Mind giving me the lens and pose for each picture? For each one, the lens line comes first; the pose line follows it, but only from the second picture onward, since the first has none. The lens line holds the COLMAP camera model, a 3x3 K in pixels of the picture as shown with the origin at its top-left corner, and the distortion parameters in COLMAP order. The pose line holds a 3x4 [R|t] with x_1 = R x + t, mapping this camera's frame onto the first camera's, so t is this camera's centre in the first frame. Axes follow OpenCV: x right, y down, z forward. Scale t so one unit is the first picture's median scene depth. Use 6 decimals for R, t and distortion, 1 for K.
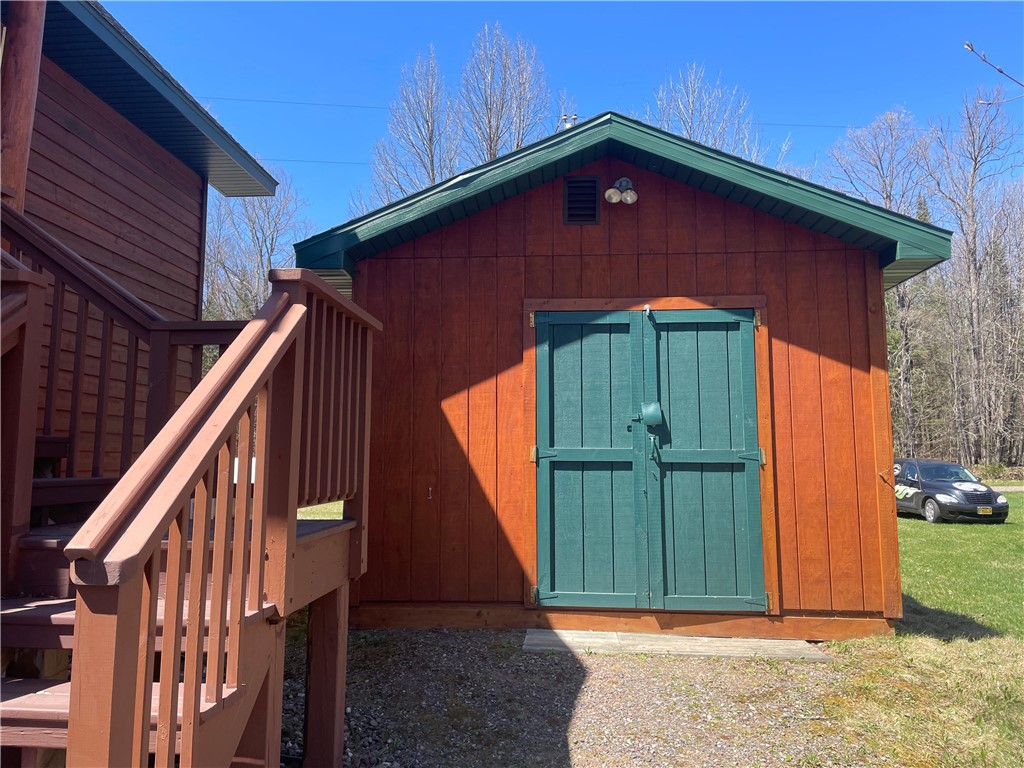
lens RADIAL K [[776.2, 0, 512.0], [0, 776.2, 384.0], [0, 0, 1]] dist [0.115369, -0.188813]
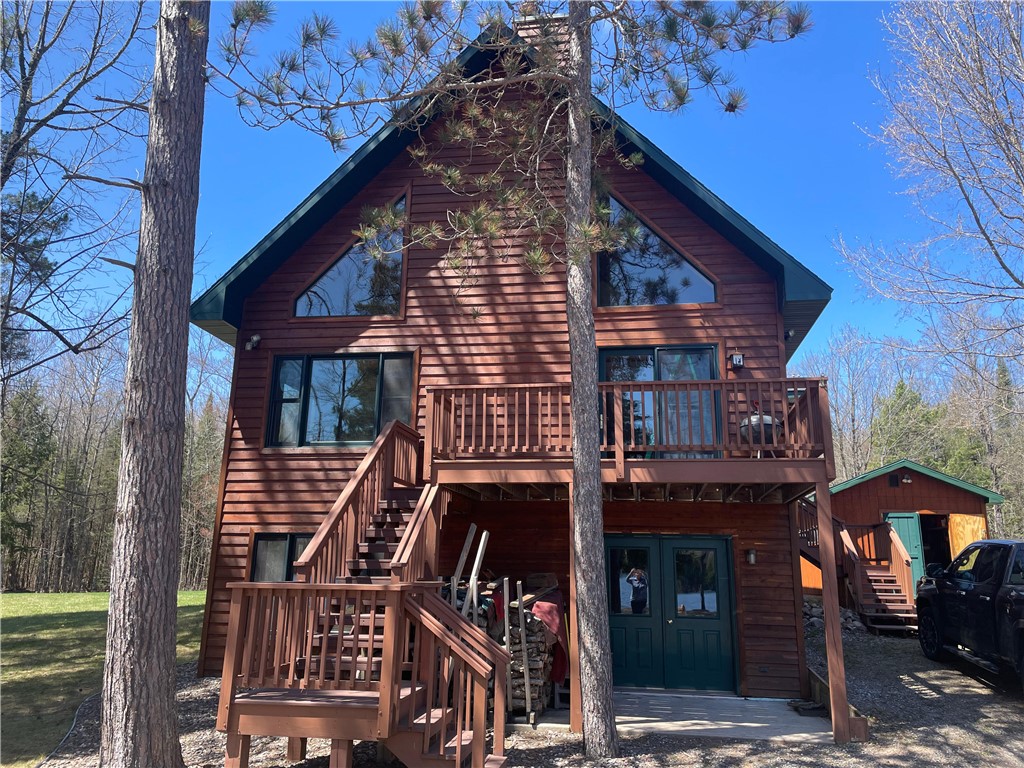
lens RADIAL K [[776.2, 0, 512.0], [0, 776.2, 384.0], [0, 0, 1]] dist [0.115369, -0.188813]
pose [[0.995639, -0.007866, -0.092955, -1.328126], [-0.004454, 0.991294, -0.131594, -0.195054], [0.093180, 0.131434, 0.986936, -2.814325]]
